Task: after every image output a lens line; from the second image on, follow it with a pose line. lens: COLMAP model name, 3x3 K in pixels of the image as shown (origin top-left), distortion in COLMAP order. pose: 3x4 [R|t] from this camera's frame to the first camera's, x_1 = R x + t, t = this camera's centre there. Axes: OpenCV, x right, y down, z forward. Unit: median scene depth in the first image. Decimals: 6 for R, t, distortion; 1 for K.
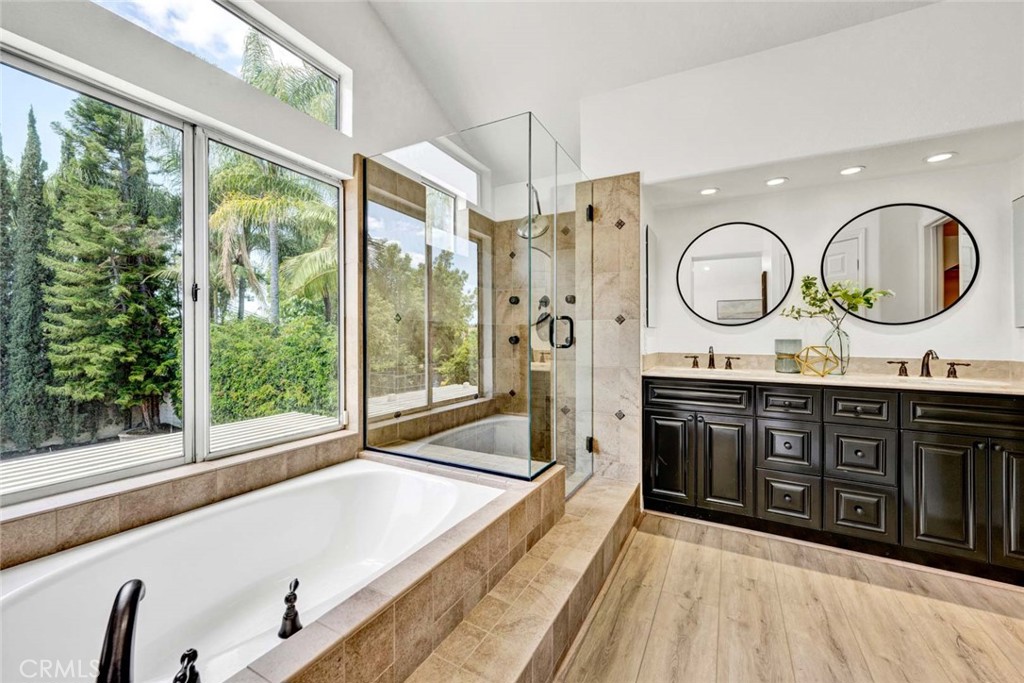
lens RADIAL K [[413.4, 0, 502.4], [0, 413.4, 338.4], [0, 0, 1]] dist [0.016360, 0.000024]
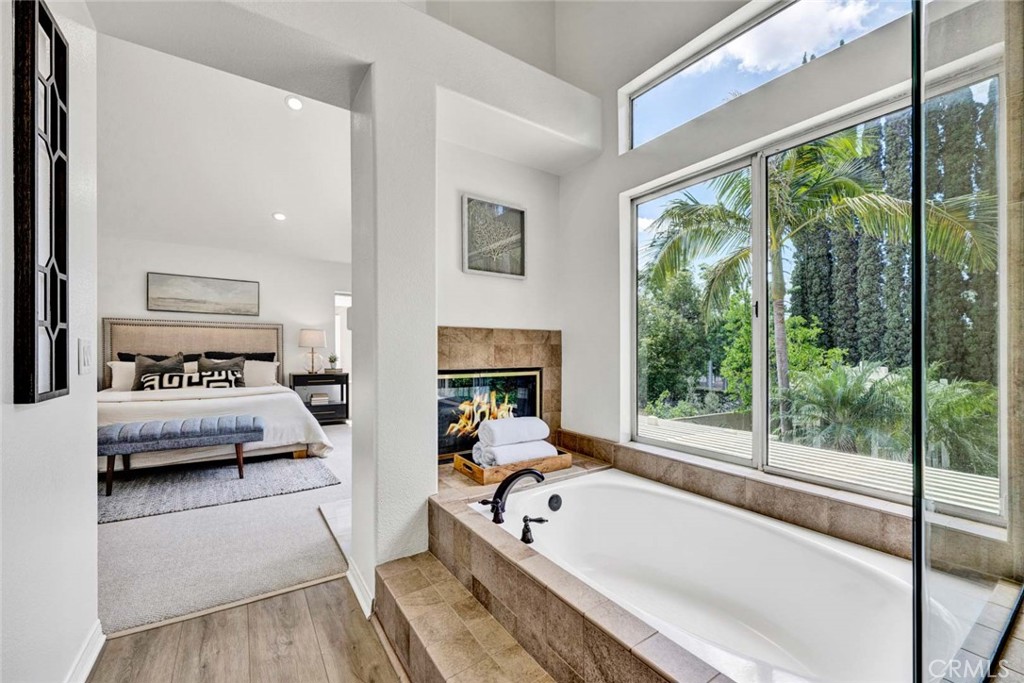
lens RADIAL K [[413.4, 0, 505.4], [0, 413.4, 349.7], [0, 0, 1]] dist [0.016360, 0.000024]
pose [[-0.463918, -0.010410, -0.885817, 0.516394], [0.000165, 0.999930, -0.011837, 0.006419], [0.885878, -0.005638, -0.463883, 0.947512]]
